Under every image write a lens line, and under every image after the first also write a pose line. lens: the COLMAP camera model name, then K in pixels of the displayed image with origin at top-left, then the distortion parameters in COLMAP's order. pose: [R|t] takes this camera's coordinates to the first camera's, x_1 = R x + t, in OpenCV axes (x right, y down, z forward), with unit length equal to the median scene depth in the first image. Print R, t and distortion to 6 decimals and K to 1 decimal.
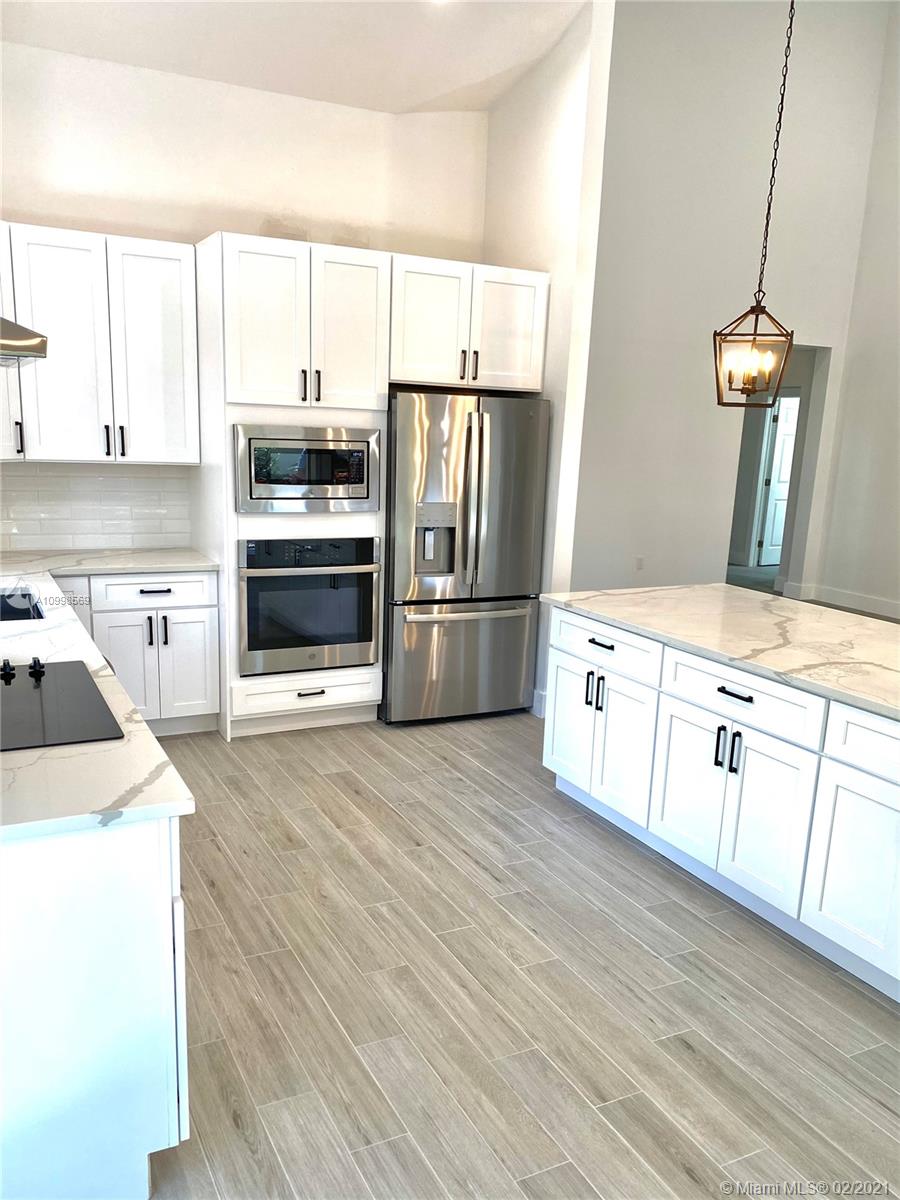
lens RADIAL K [[962.6, 0, 449.4], [0, 962.6, 655.8], [0, 0, 1]] dist [0.048994, -0.008894]
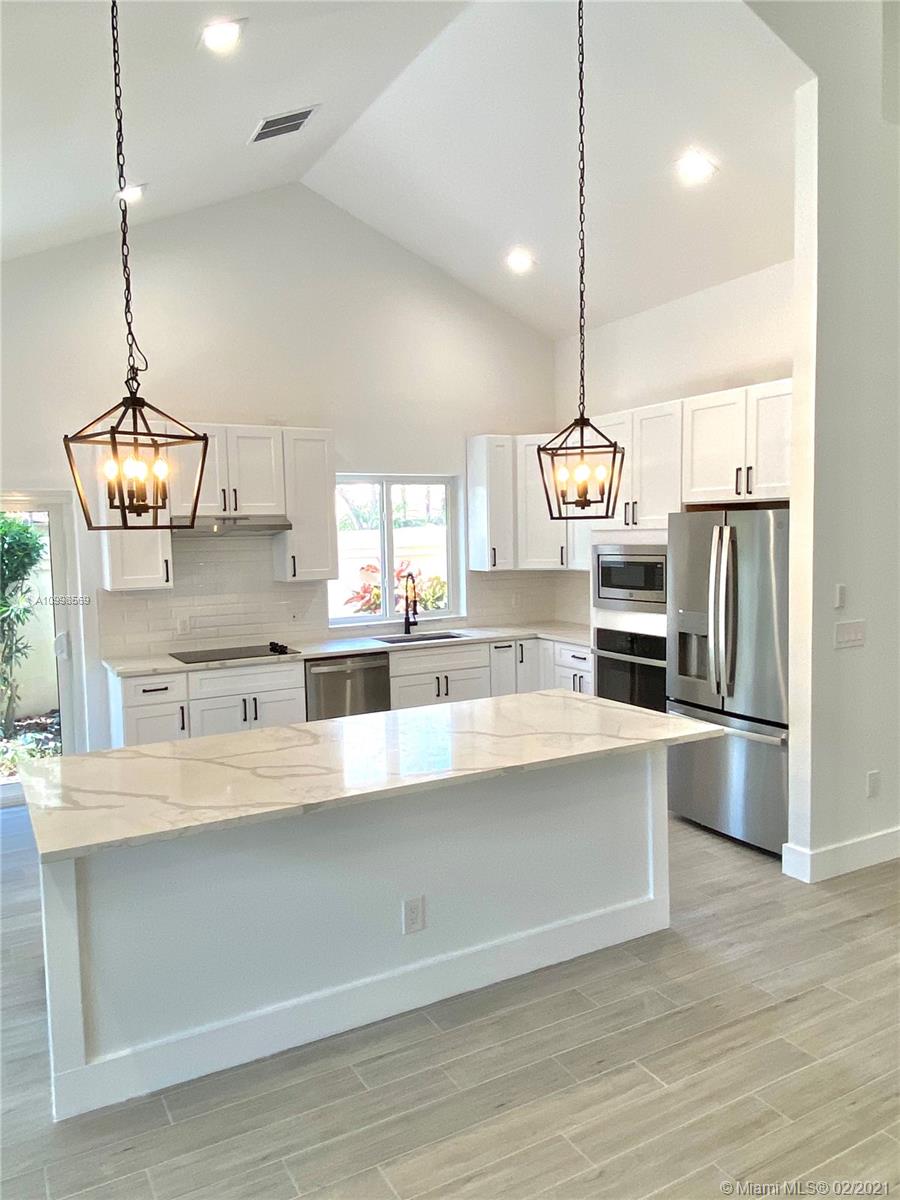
lens RADIAL K [[874.2, 0, 450.0], [0, 874.2, 600.0], [0, 0, 1]] dist [0.048670, 0.000487]
pose [[0.033548, 0.043793, -0.998477, 1.014361], [-0.210511, 0.976937, 0.035775, -0.159257], [0.977016, 0.208991, 0.041993, 0.744971]]
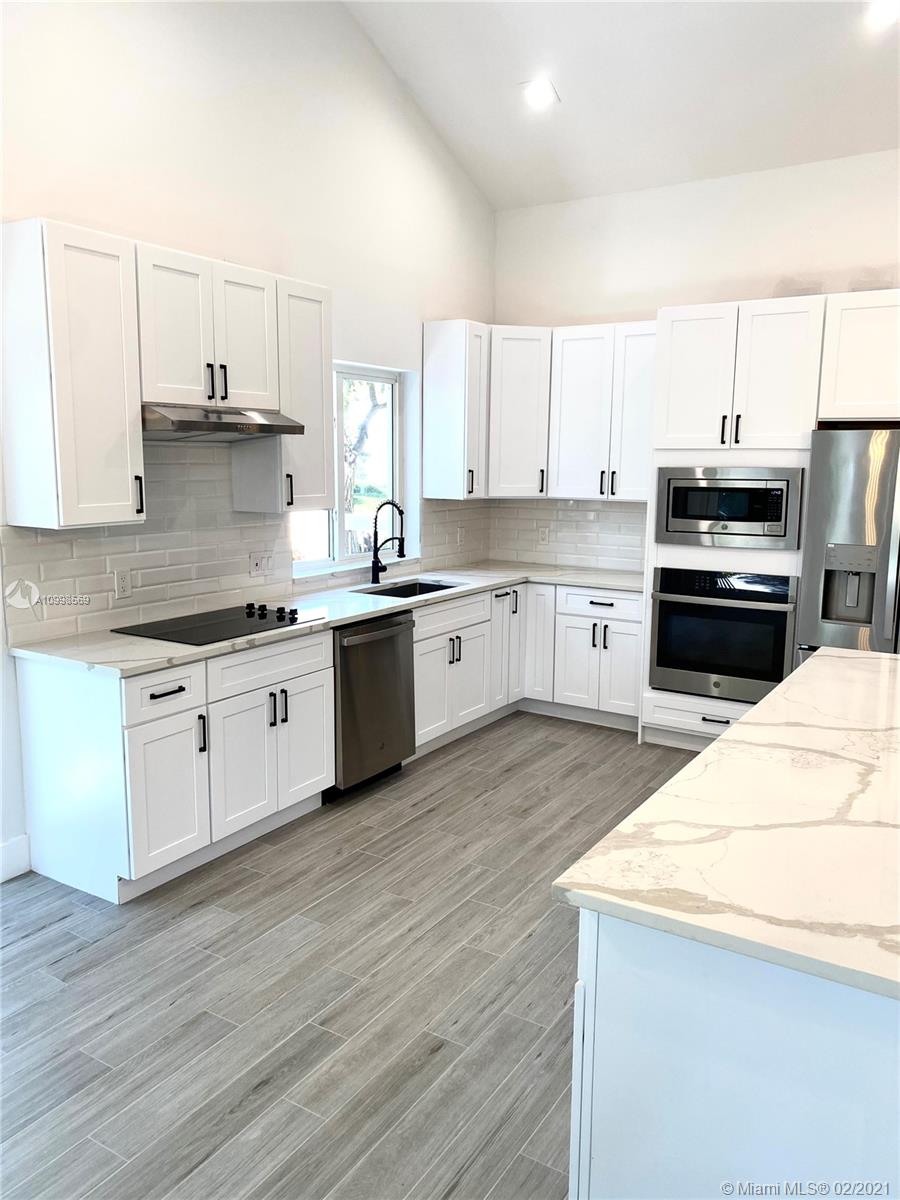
lens RADIAL K [[911.5, 0, 450.0], [0, 911.5, 600.0], [0, 0, 1]] dist [0.027887, -0.003083]
pose [[0.511509, 0.101639, -0.853246, 0.582230], [-0.189721, 0.981833, 0.003222, -0.039178], [0.838072, 0.160231, 0.521499, 0.245305]]
